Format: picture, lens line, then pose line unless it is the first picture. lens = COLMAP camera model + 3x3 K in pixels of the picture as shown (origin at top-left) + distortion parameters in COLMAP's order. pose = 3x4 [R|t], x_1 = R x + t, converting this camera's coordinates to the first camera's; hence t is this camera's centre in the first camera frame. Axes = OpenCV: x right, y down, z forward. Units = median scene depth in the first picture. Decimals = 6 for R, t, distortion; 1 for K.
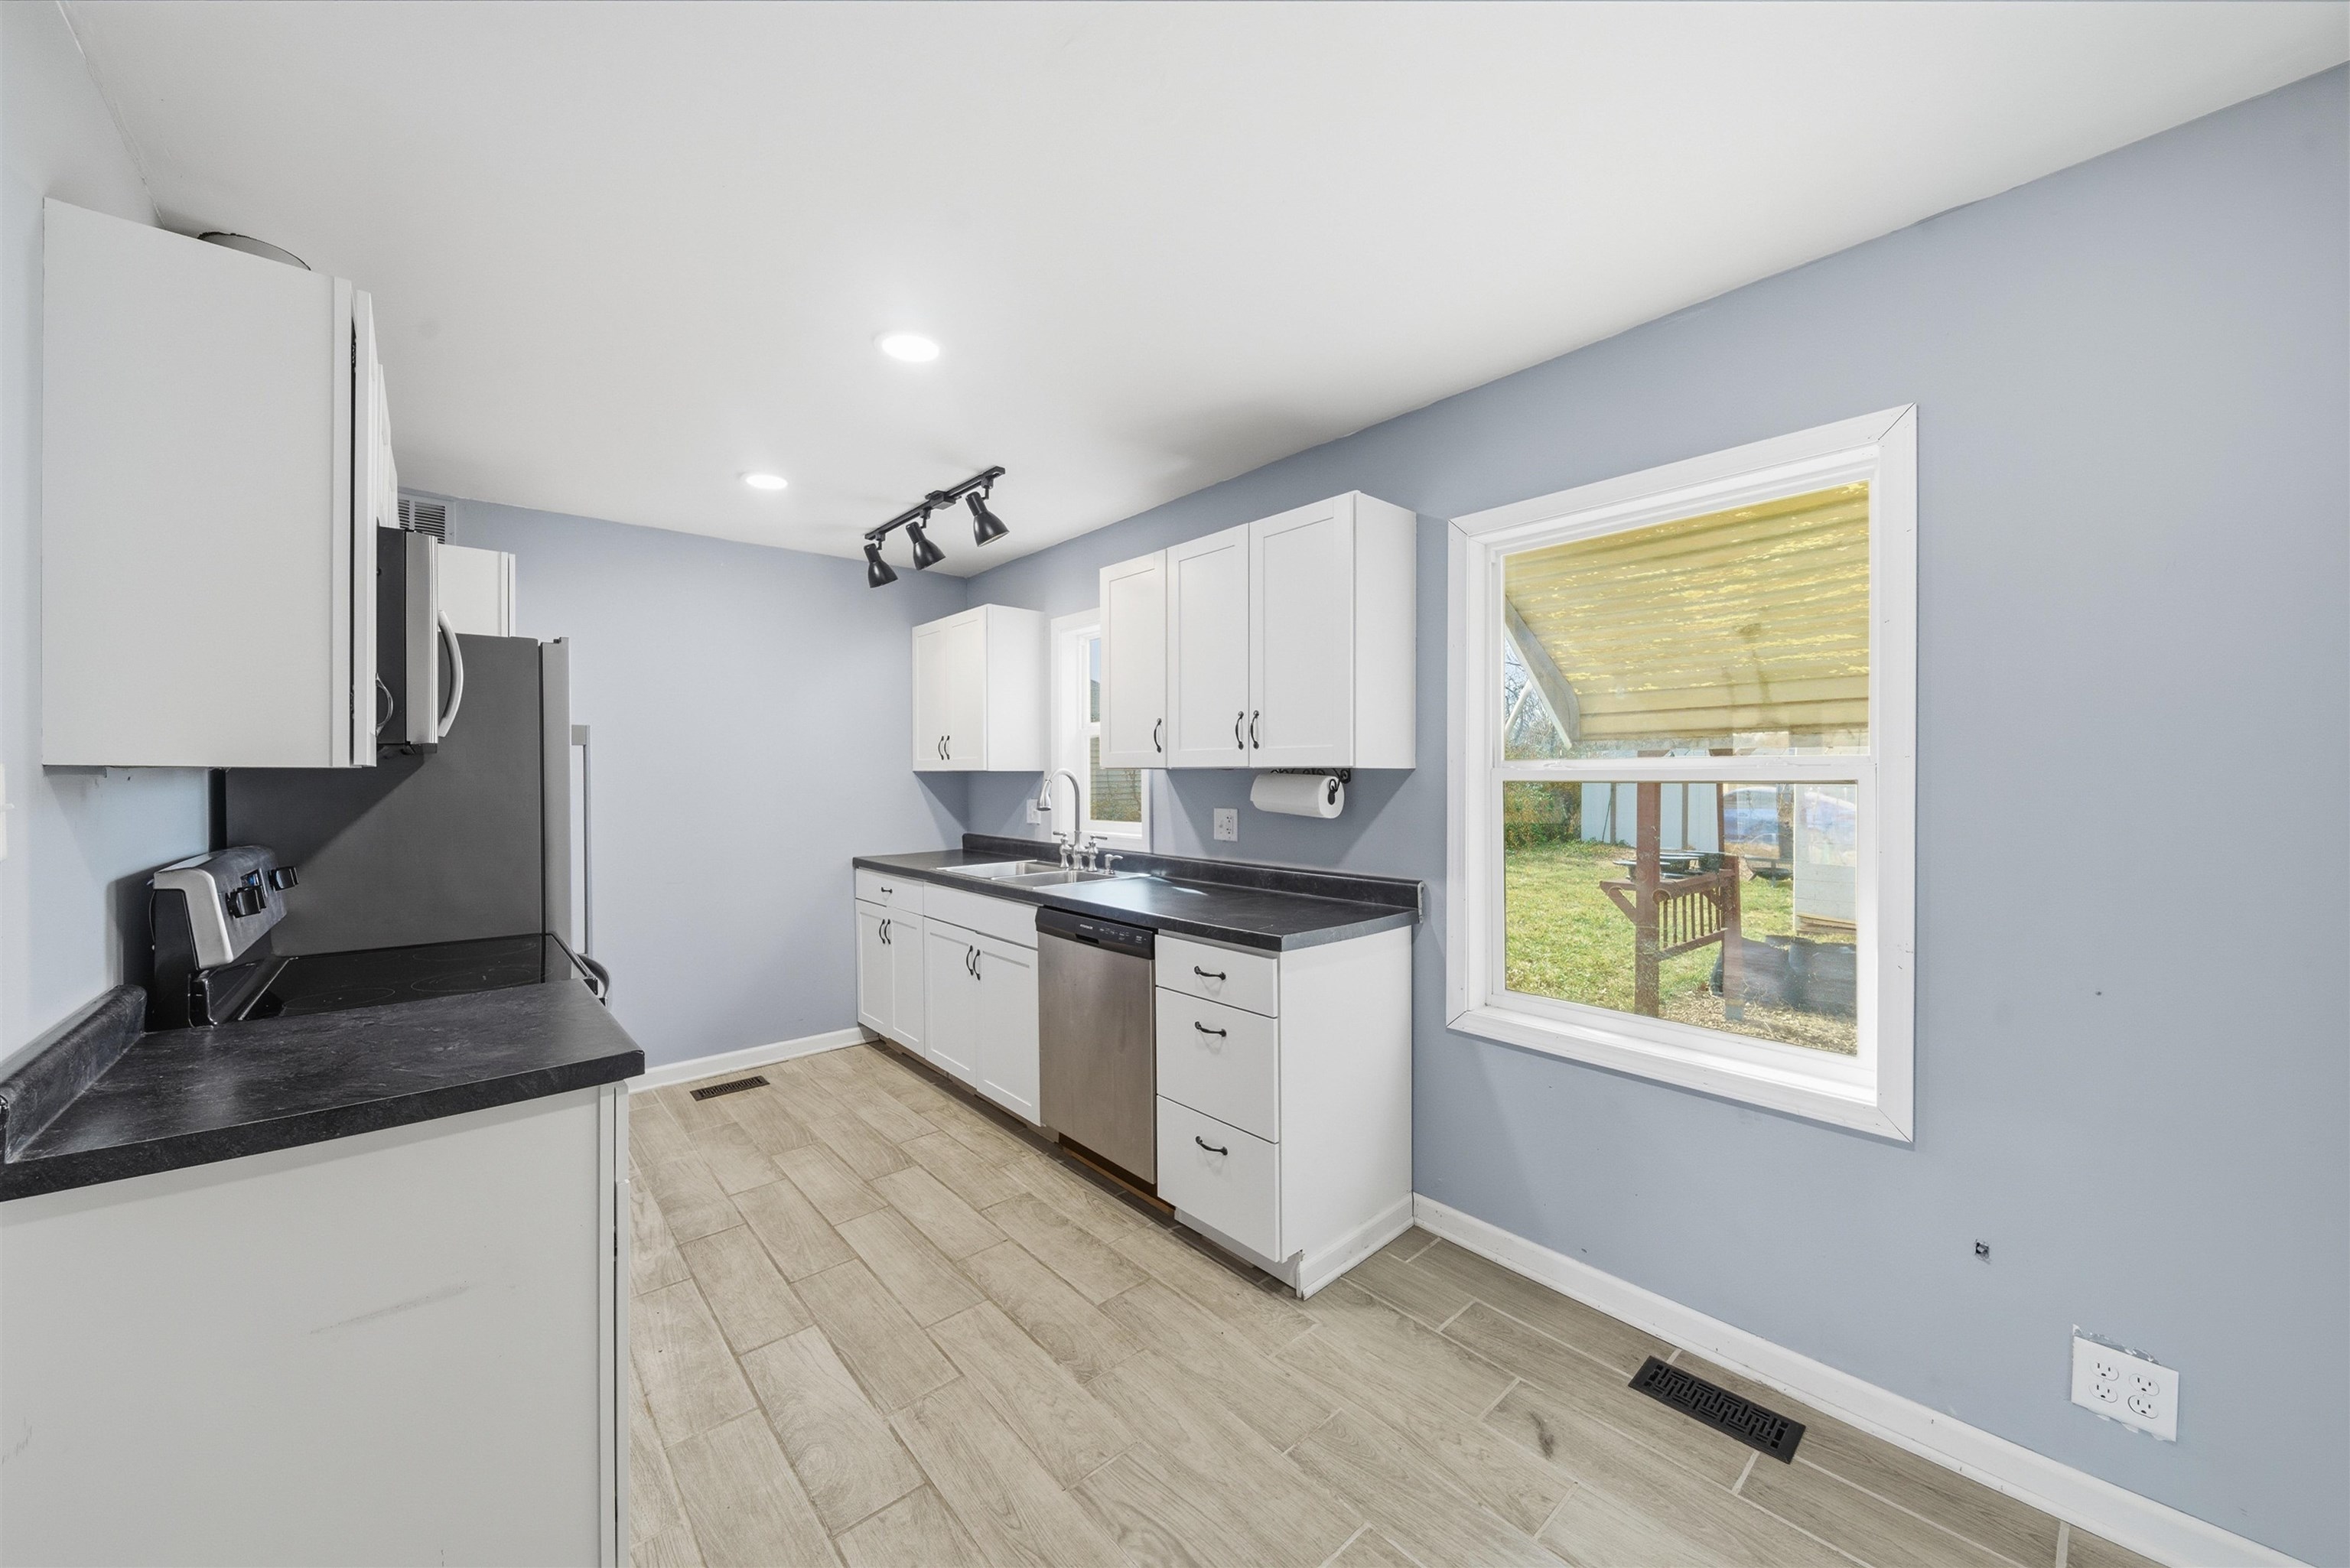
lens RADIAL K [[837.6, 0, 1148.8], [0, 837.6, 783.0], [0, 0, 1]] dist [-0.000025, -0.002635]
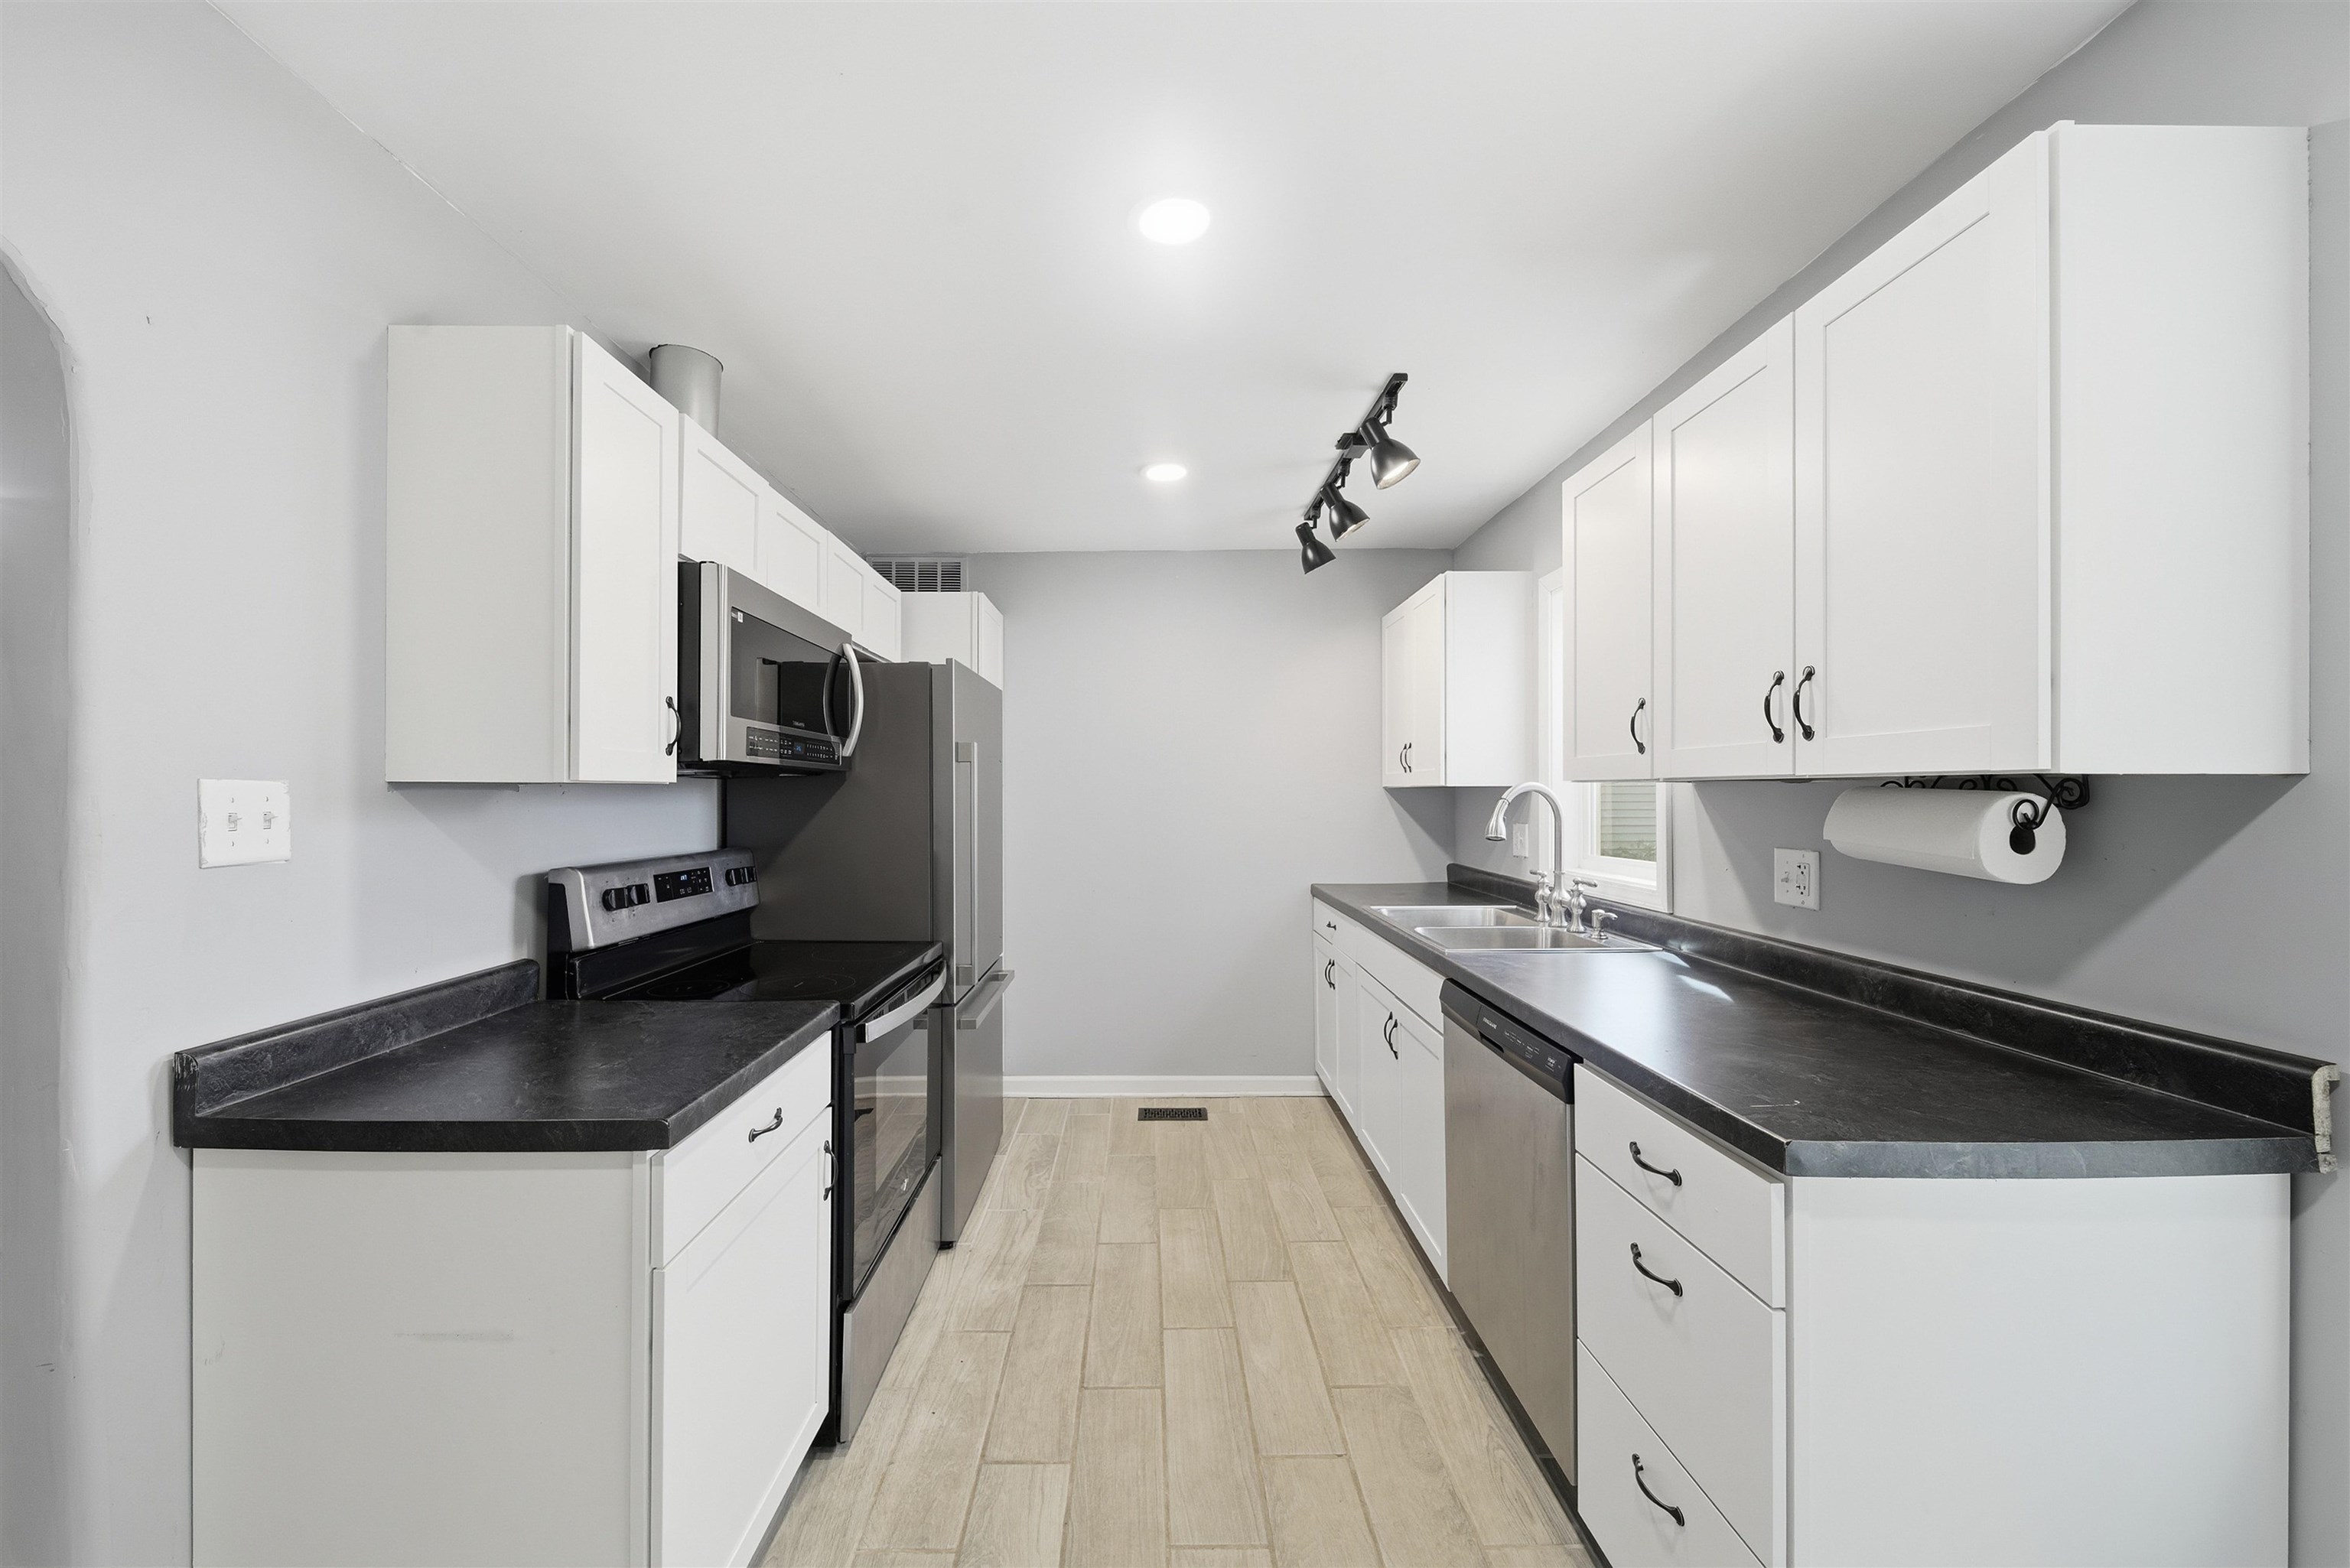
lens RADIAL K [[841.2, 0, 1146.8], [0, 841.2, 792.4], [0, 0, 1]] dist [-0.004037, -0.000393]
pose [[0.761631, 0.001059, -0.648010, 0.151882], [-0.006475, 0.999961, -0.005976, -0.002709], [0.647978, 0.008747, 0.761609, 0.338230]]
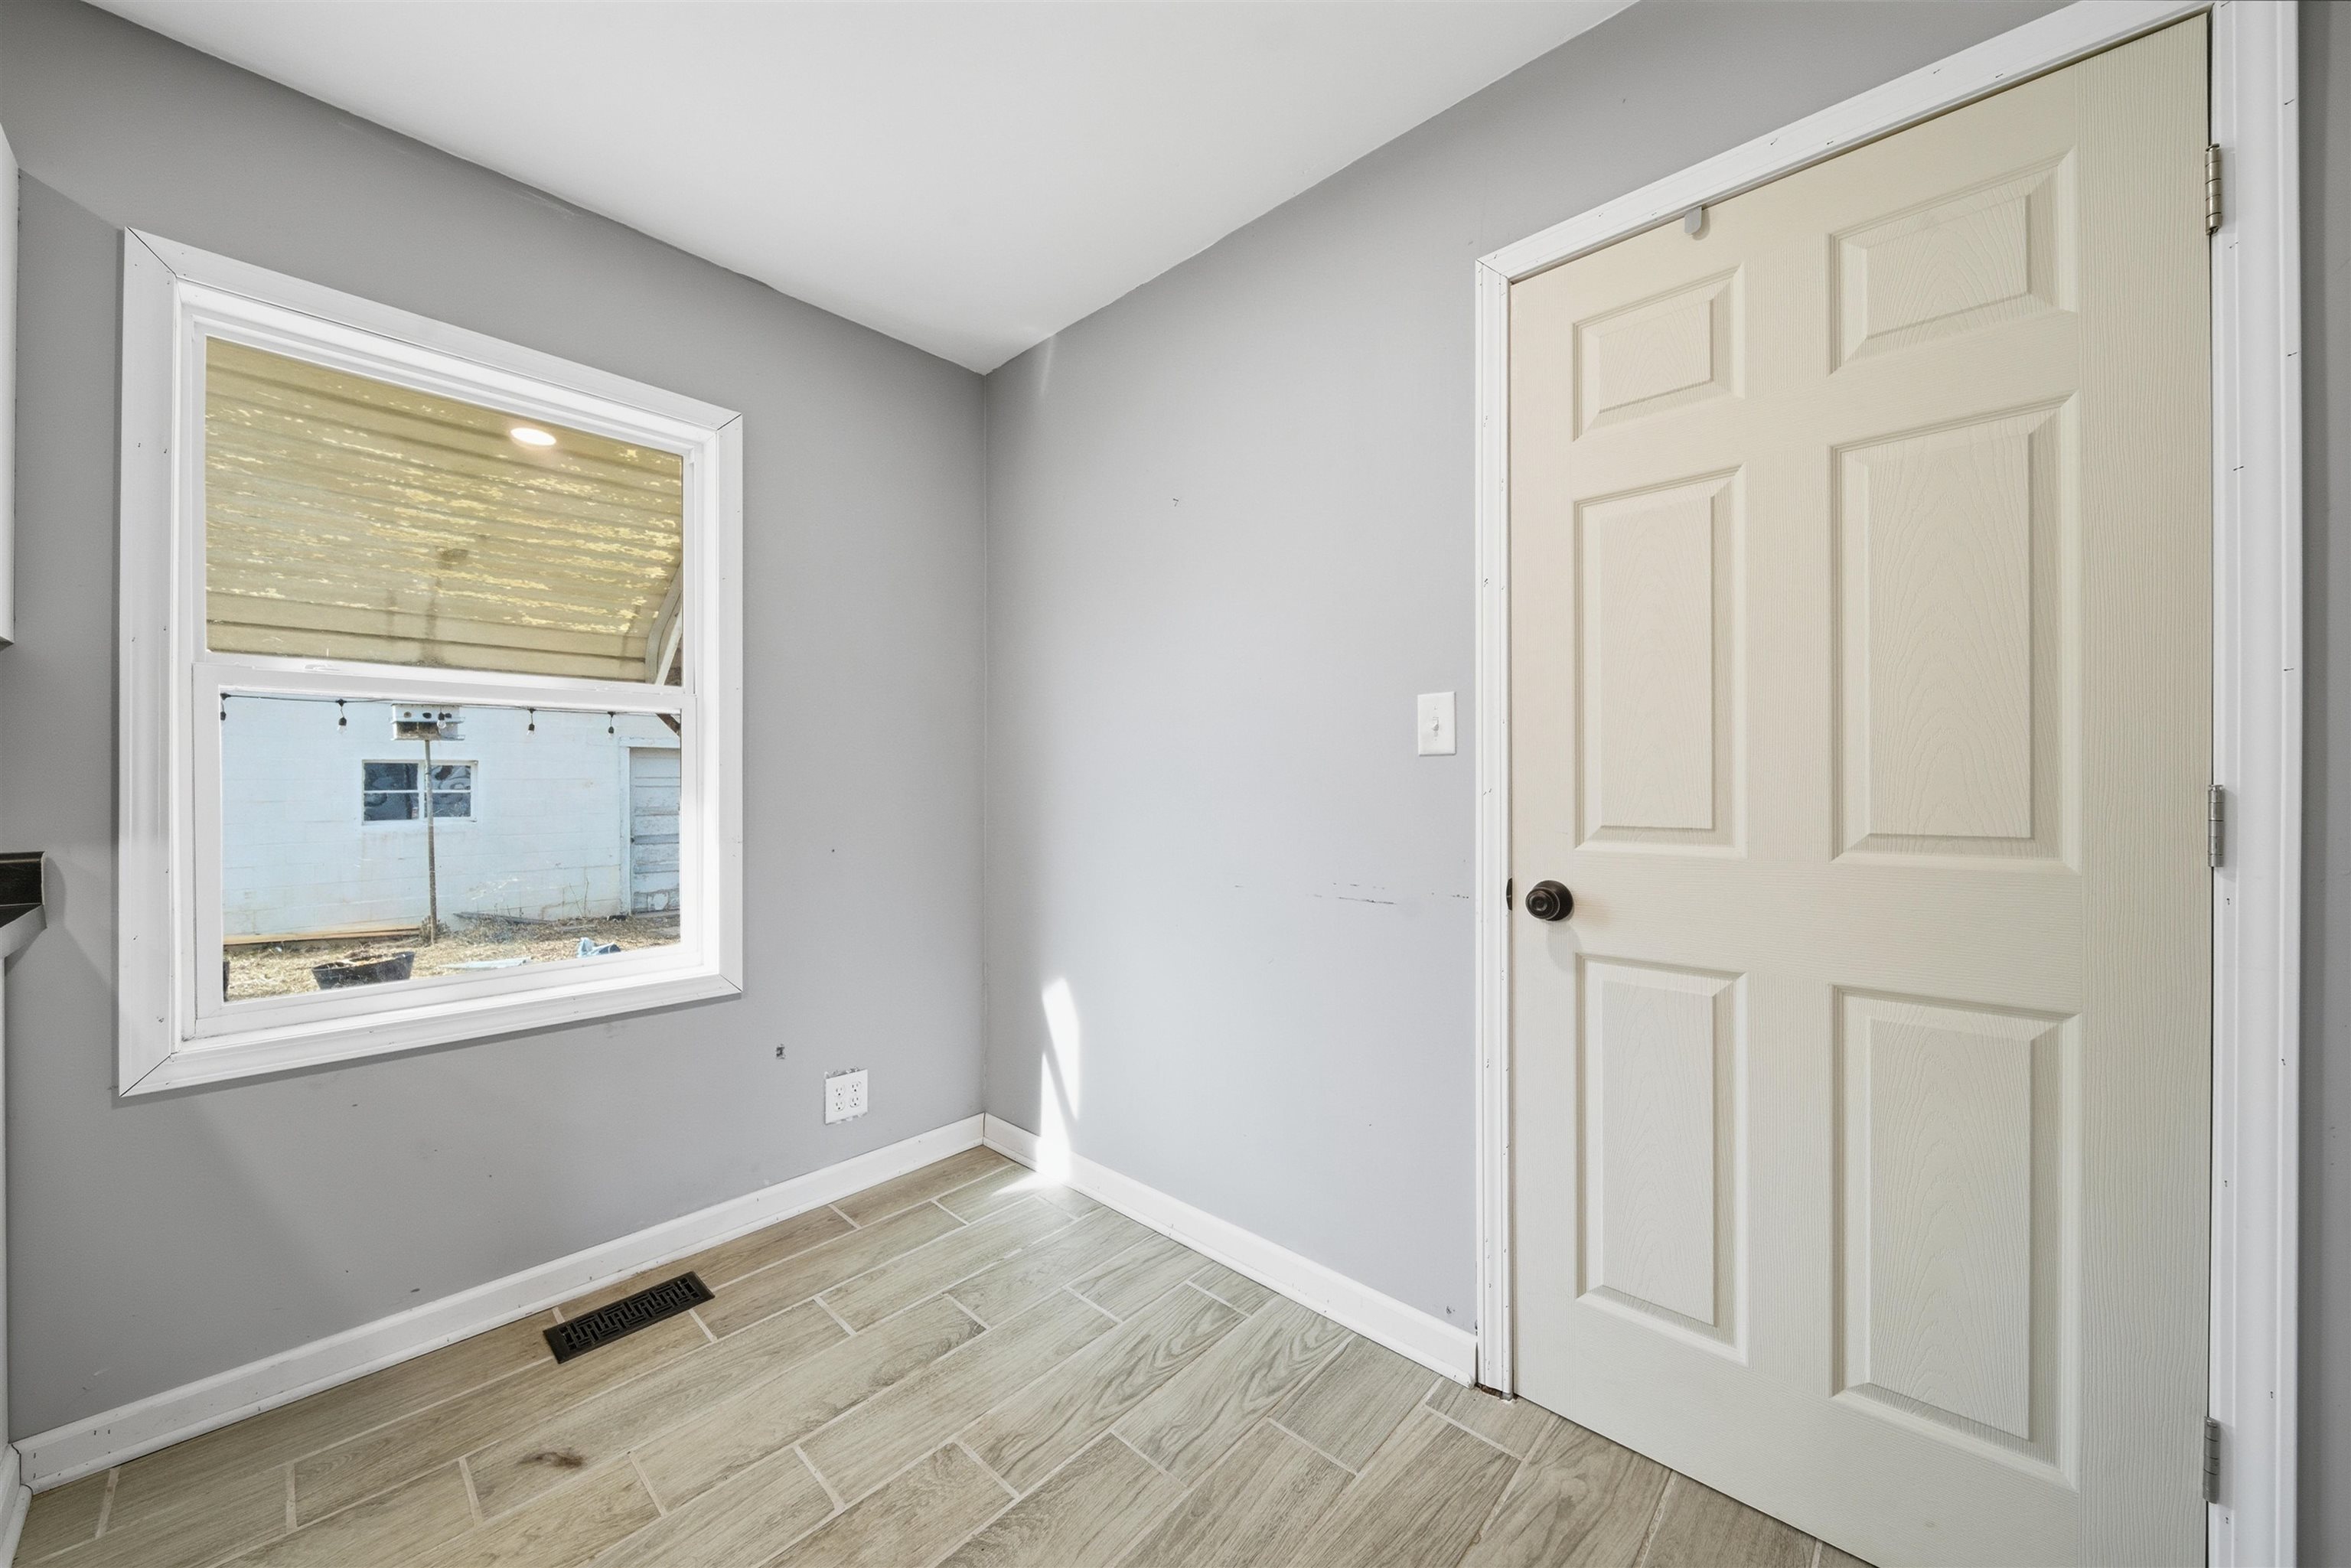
lens RADIAL K [[838.0, 0, 1149.3], [0, 838.0, 783.0], [0, 0, 1]] dist [-0.000025, -0.002635]
pose [[-0.101639, 0.004759, 0.994810, -0.273211], [0.011064, 0.999932, -0.003653, 0.079679], [-0.994760, 0.010635, -0.101685, 0.327734]]
